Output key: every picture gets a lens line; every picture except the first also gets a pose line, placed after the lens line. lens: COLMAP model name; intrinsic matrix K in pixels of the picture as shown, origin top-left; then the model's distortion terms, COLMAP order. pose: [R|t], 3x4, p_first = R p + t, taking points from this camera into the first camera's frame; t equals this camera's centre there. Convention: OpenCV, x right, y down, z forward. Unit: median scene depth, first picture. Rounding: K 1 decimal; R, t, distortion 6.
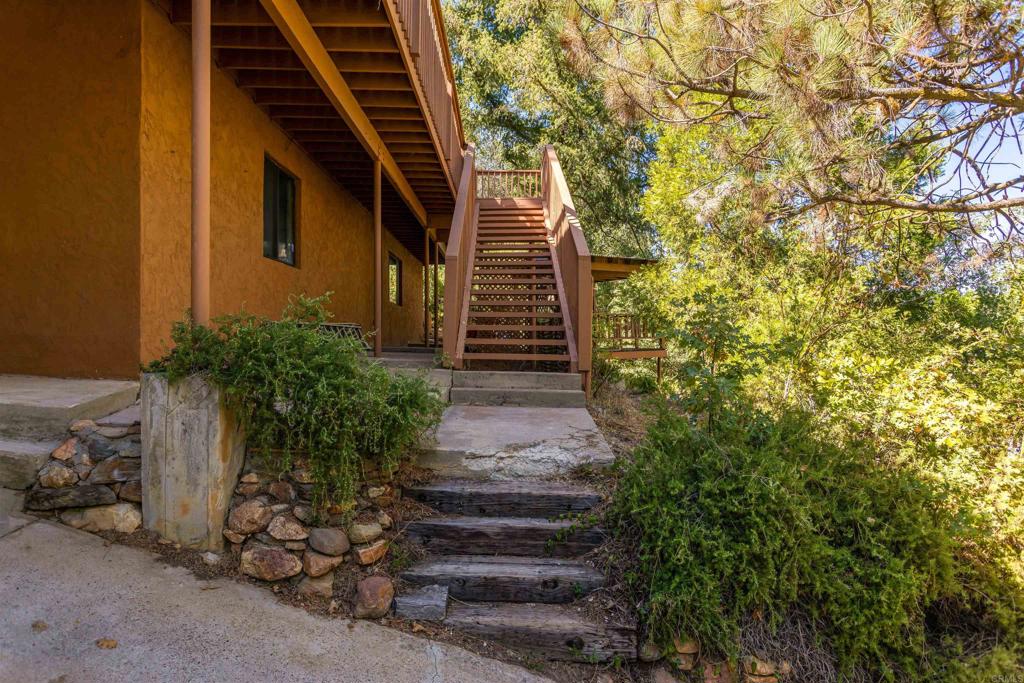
lens RADIAL K [[611.9, 0, 512.2], [0, 611.9, 339.1], [0, 0, 1]] dist [-0.013693, 0.005842]
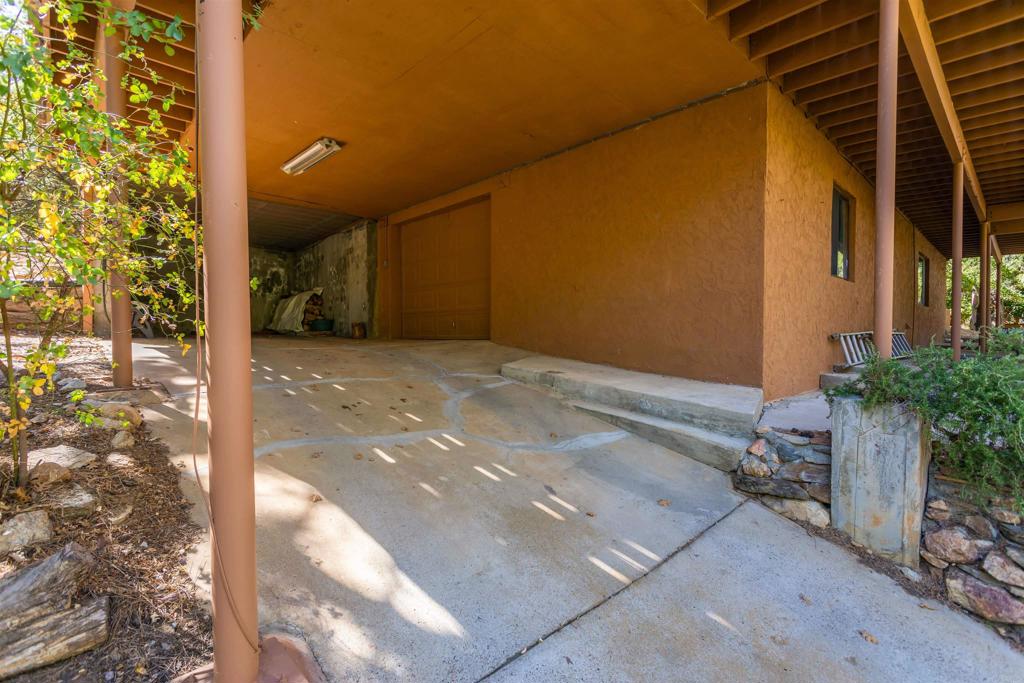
lens RADIAL K [[495.2, 0, 505.4], [0, 495.2, 344.1], [0, 0, 1]] dist [0.001099, 0.002091]
pose [[0.656888, 0.017544, -0.753784, -0.300930], [-0.005344, 0.999812, 0.018613, -0.062854], [0.753970, -0.008198, 0.656858, -0.122995]]
